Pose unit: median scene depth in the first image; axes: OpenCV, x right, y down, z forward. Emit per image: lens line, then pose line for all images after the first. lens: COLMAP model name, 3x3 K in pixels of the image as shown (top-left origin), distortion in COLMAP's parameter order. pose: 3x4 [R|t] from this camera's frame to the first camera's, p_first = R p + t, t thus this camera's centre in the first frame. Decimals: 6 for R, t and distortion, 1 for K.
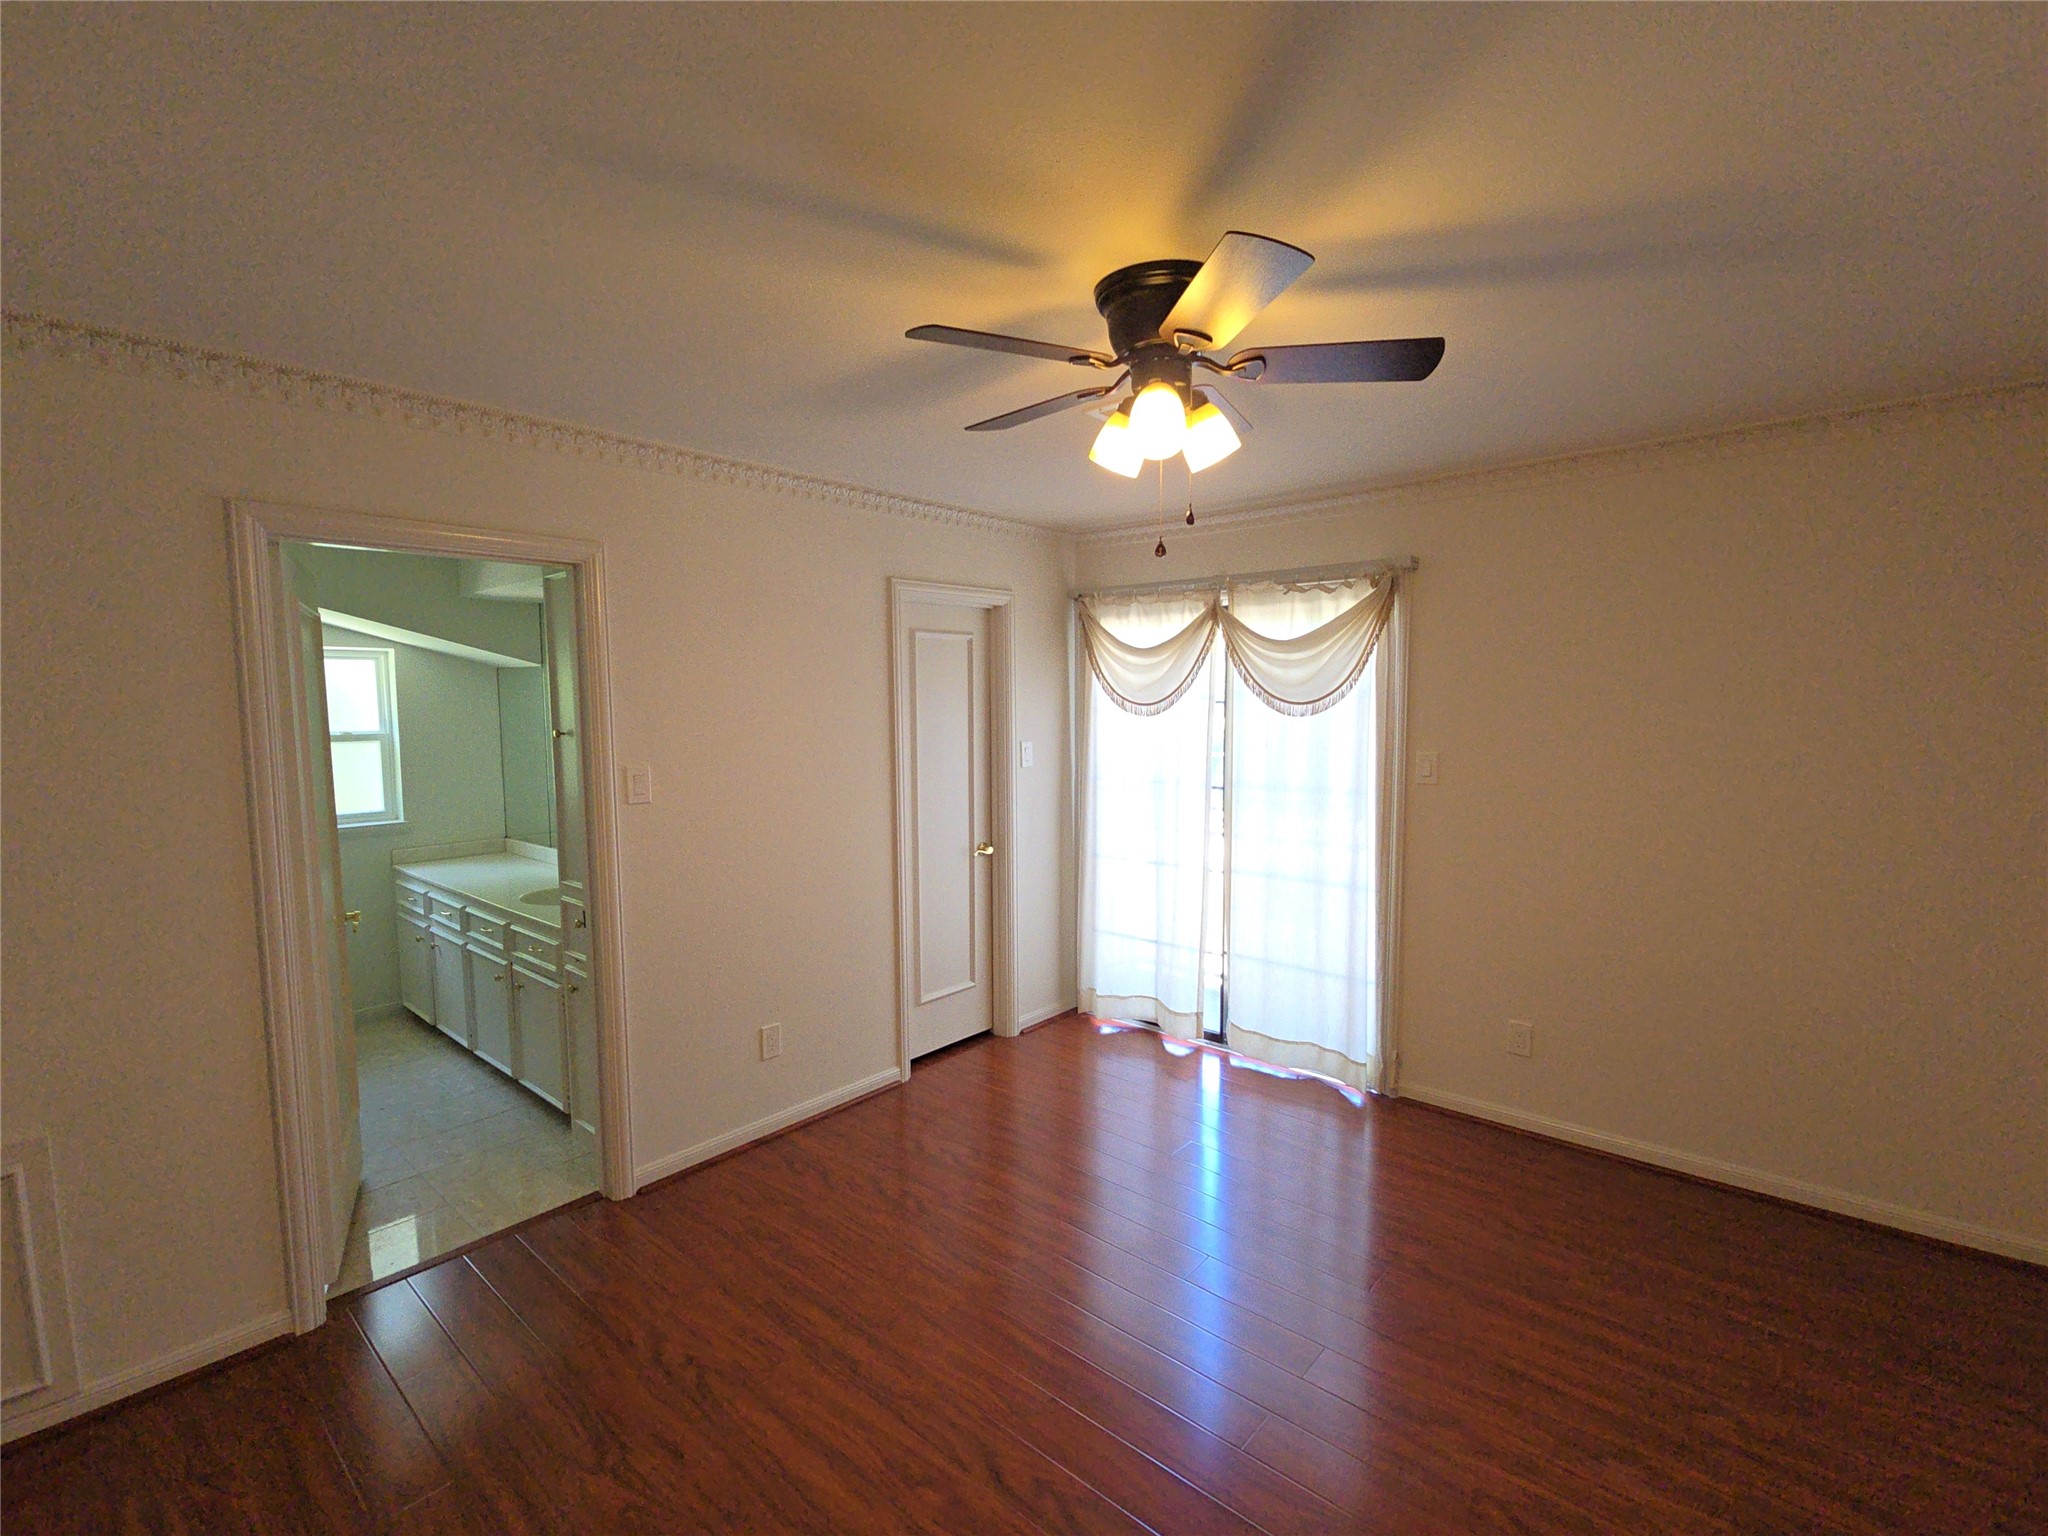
lens RADIAL K [[931.1, 0, 1024.6], [0, 931.1, 781.1], [0, 0, 1]] dist [0.001234, -0.000810]
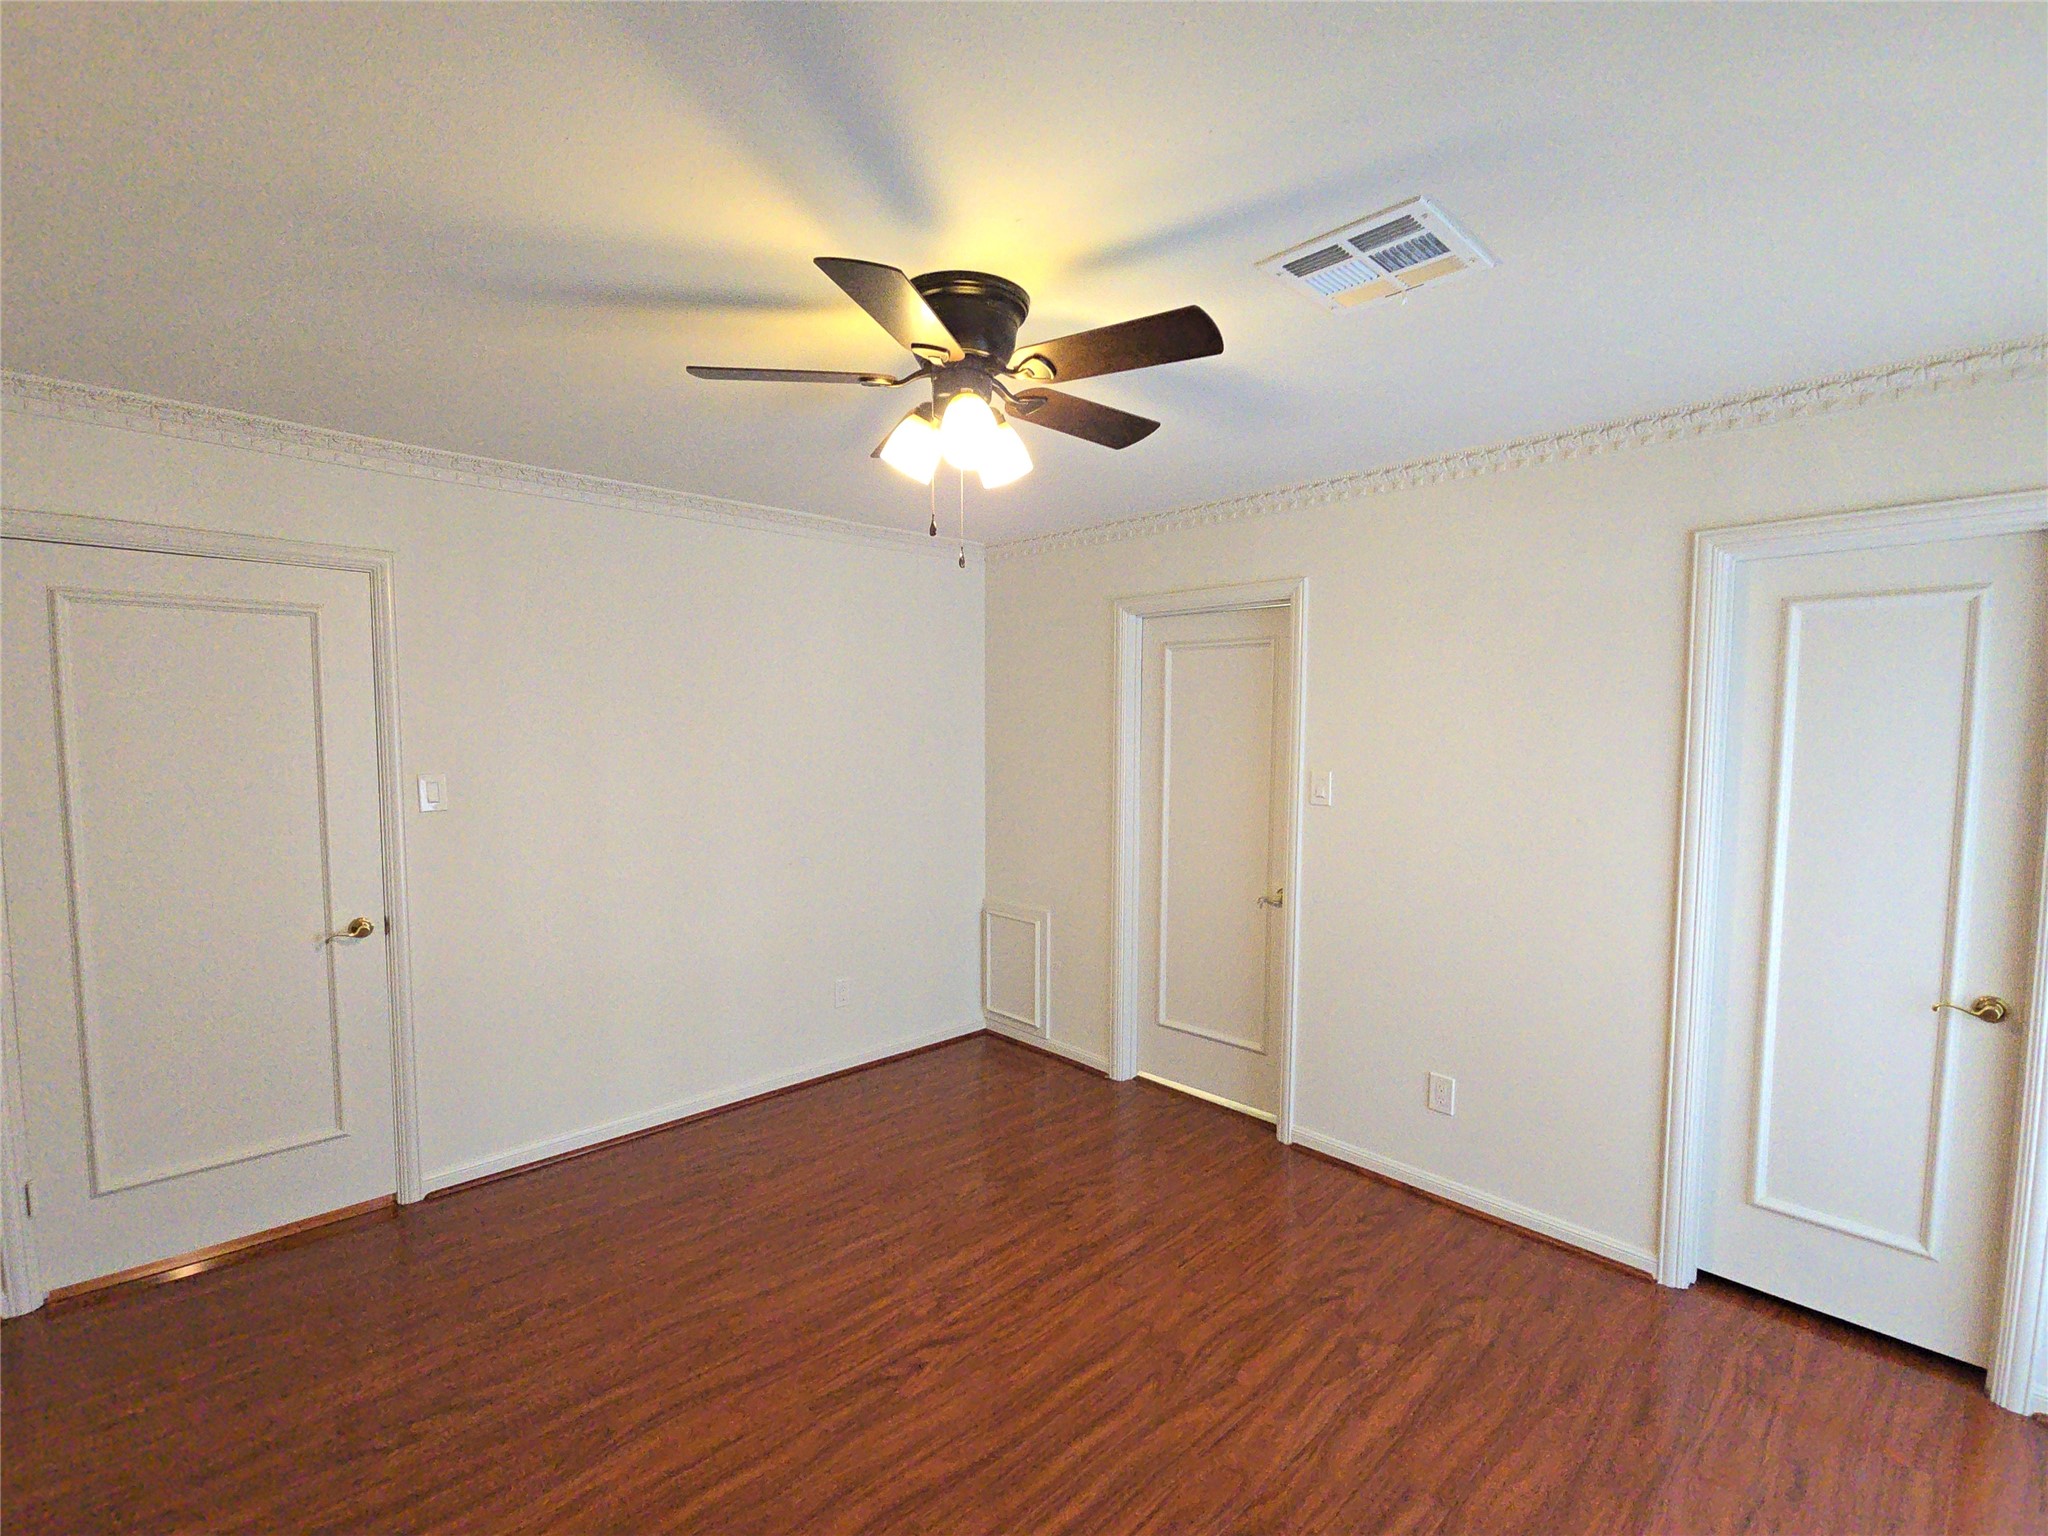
lens RADIAL K [[931.1, 0, 1024.6], [0, 931.1, 781.1], [0, 0, 1]] dist [0.001234, -0.000810]
pose [[-0.104332, 0.074532, -0.991746, 0.573051], [-0.089818, 0.992407, 0.084030, -0.052998], [0.990478, 0.097844, -0.096846, 0.595955]]
